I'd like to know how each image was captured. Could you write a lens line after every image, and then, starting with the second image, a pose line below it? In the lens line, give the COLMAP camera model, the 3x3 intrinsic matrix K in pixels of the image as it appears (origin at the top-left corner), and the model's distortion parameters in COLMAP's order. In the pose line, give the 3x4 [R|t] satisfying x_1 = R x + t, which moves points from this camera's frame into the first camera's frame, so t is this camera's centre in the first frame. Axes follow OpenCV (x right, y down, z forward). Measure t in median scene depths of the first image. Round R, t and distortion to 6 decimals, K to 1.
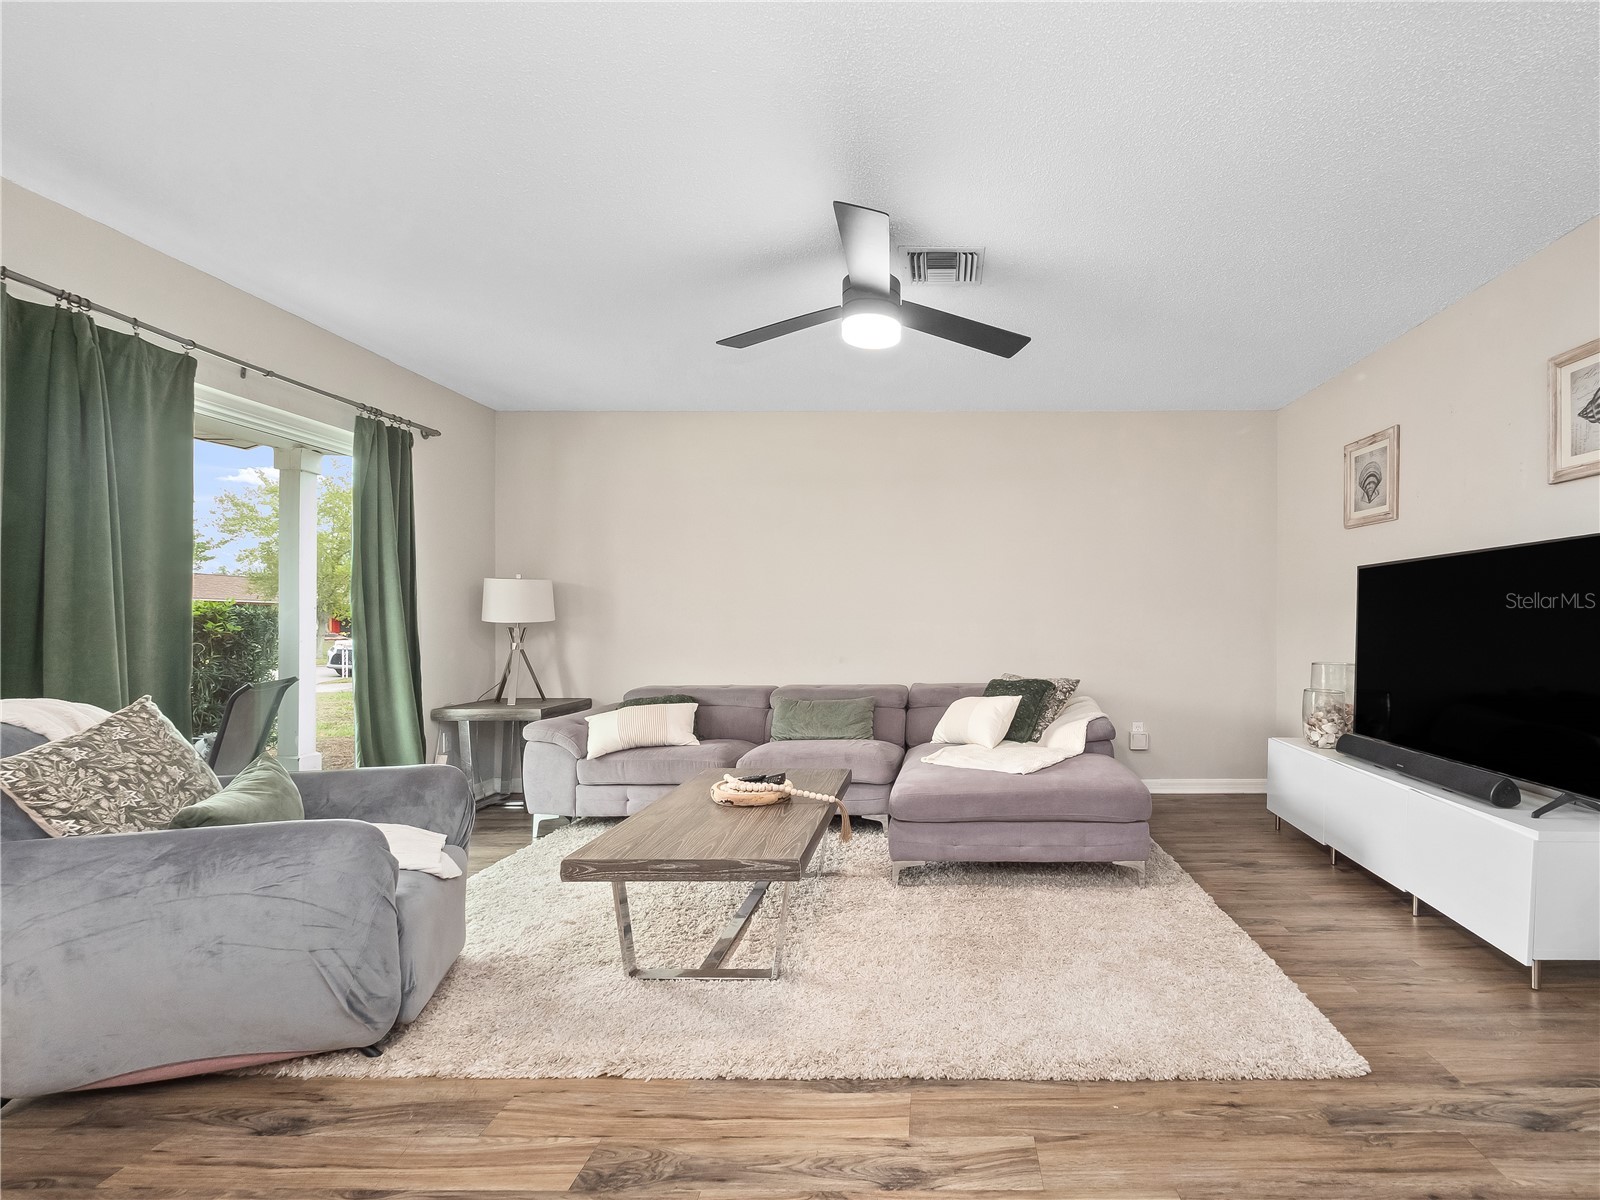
lens RADIAL K [[758.2, 0, 945.5], [0, 758.2, 612.0], [0, 0, 1]] dist [-0.002665, -0.000342]
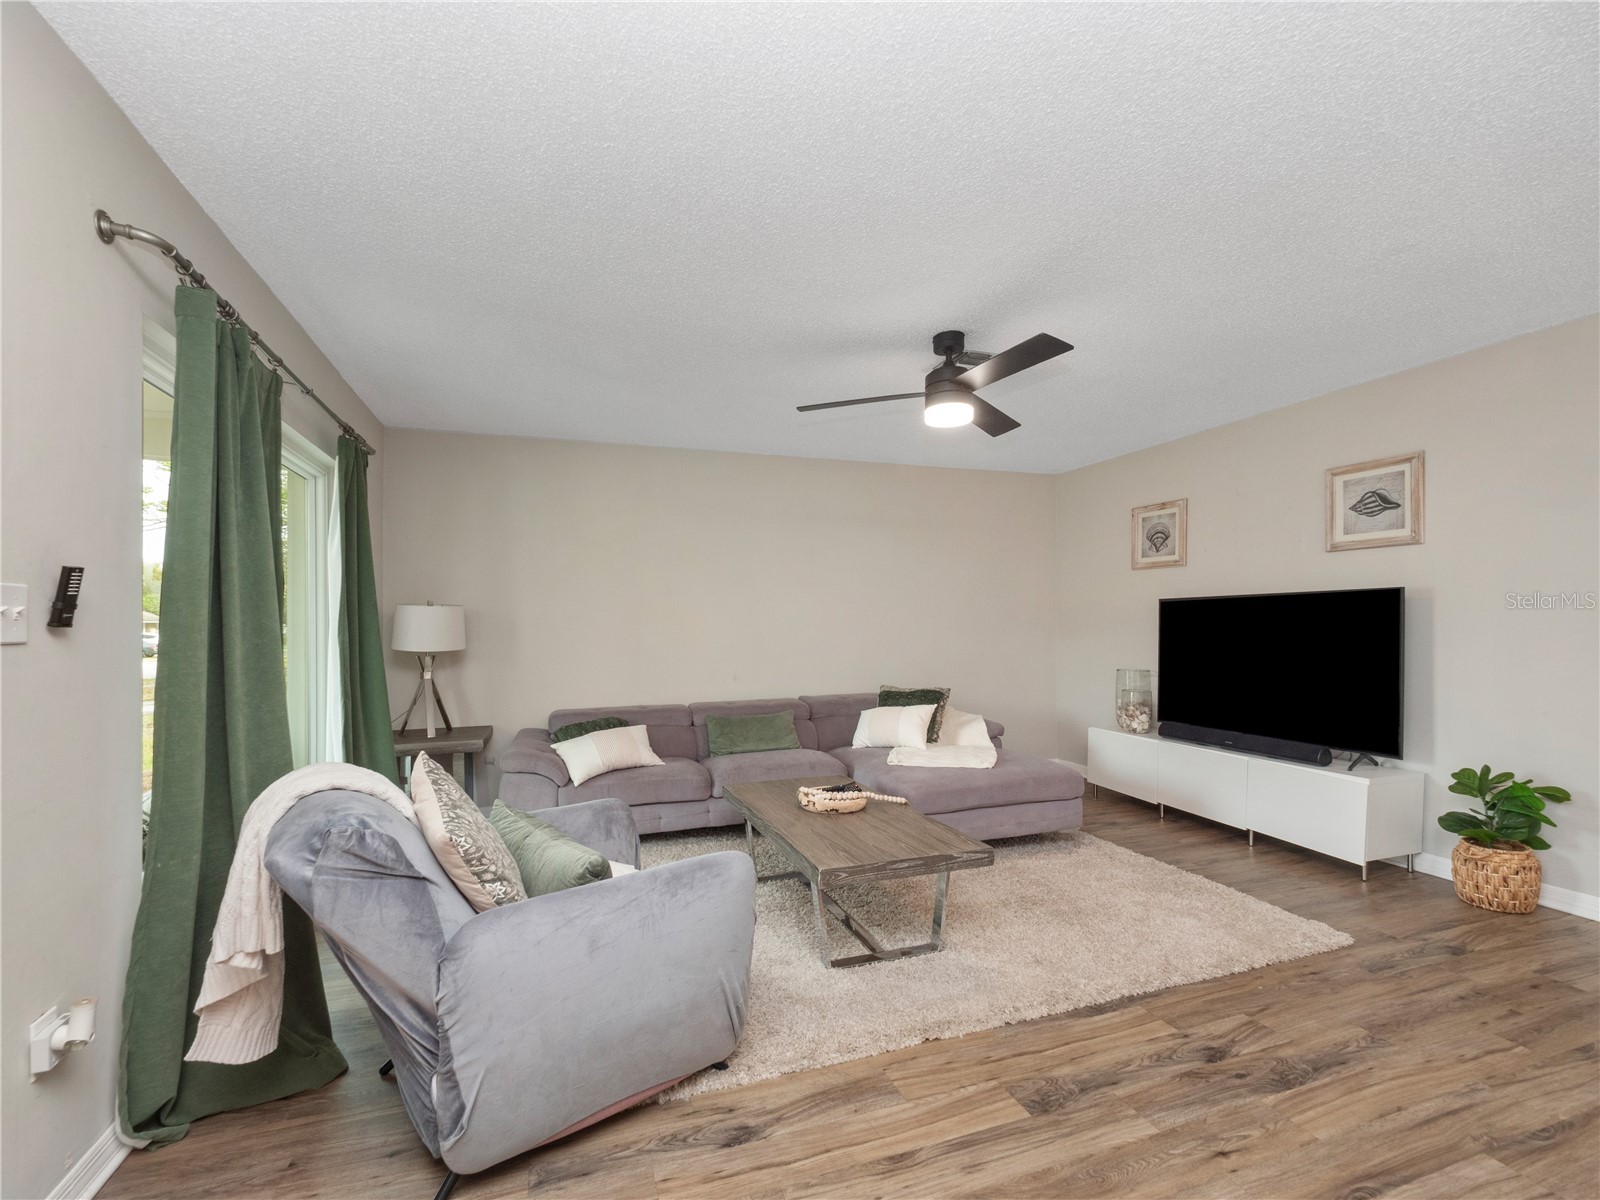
lens RADIAL K [[719.5, 0, 776.7], [0, 719.5, 617.3], [0, 0, 1]] dist [-0.000294, -0.000586]
pose [[0.944991, -0.005377, 0.327052, -0.671219], [0.004725, 0.999985, 0.002789, -0.043237], [-0.327062, -0.001090, 0.945002, -0.005244]]
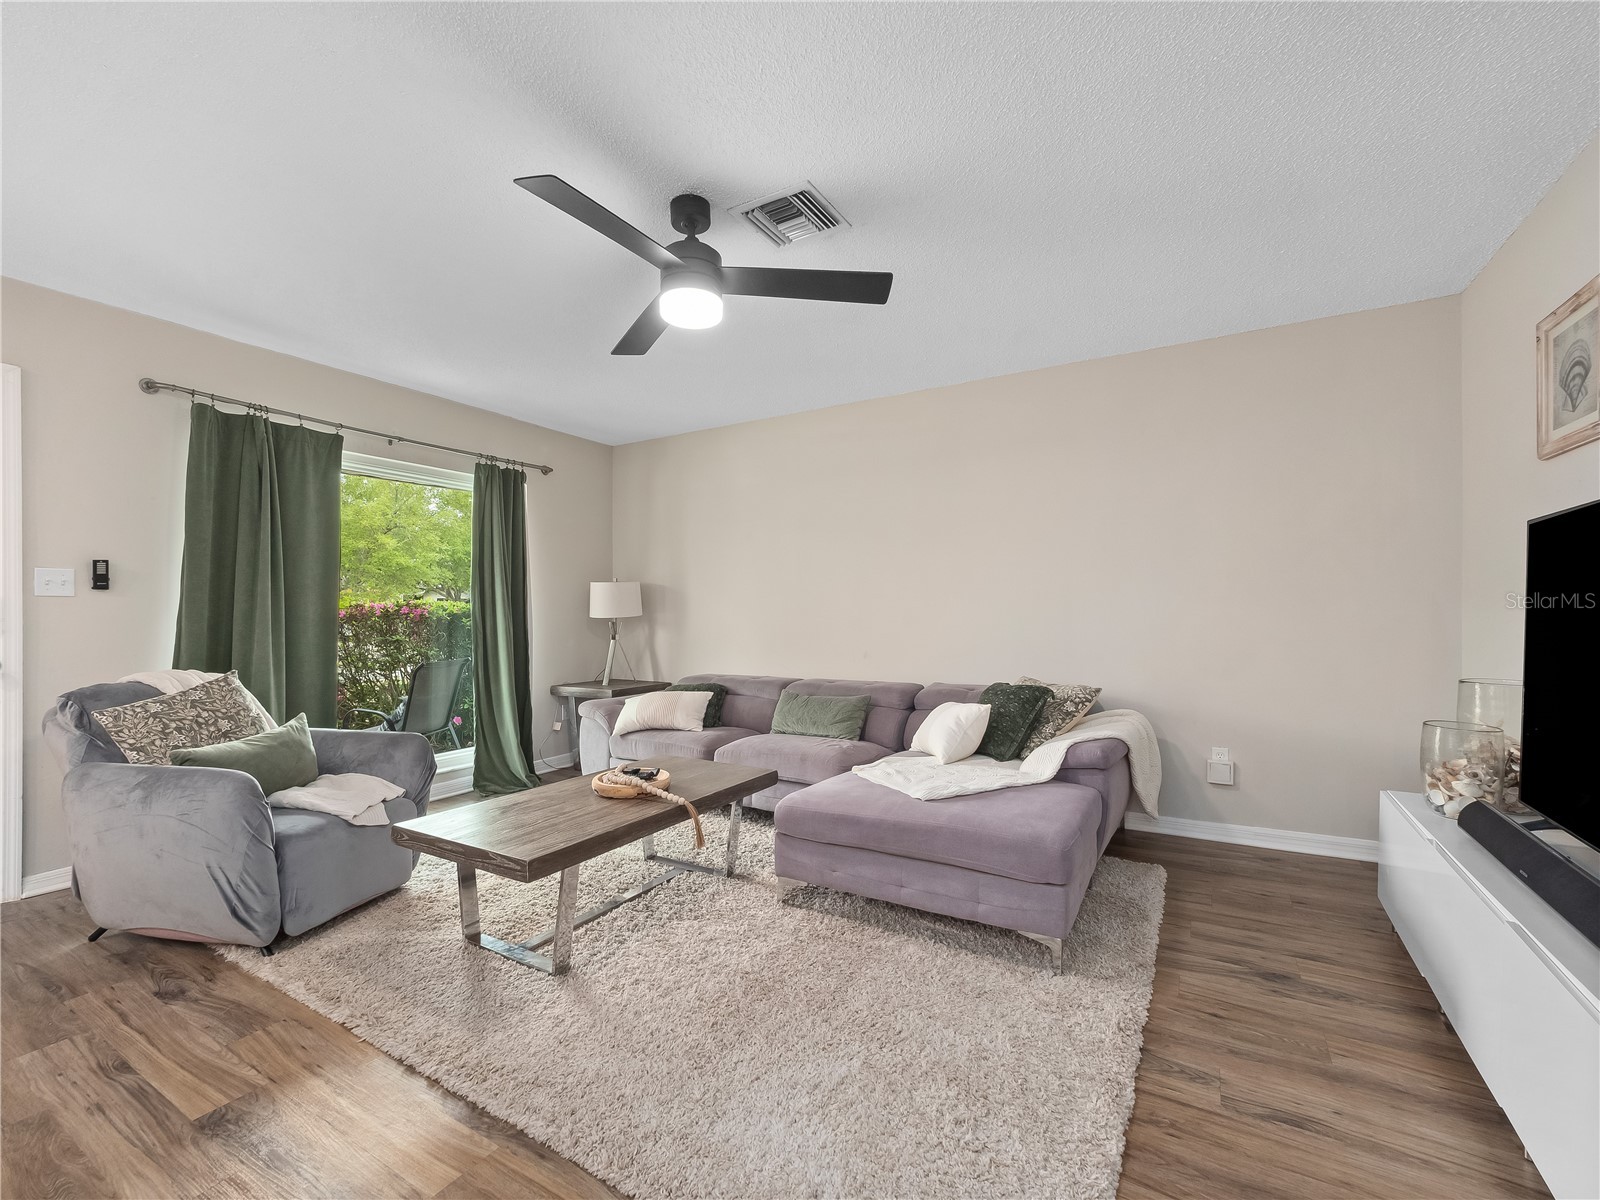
lens RADIAL K [[703.4, 0, 803.9], [0, 703.4, 609.2], [0, 0, 1]] dist [-0.004552, 0.000017]
pose [[0.855388, -0.008850, -0.517912, 0.428353], [0.011121, 0.999937, 0.001281, 0.002224], [0.517869, -0.006855, 0.855433, 0.297365]]
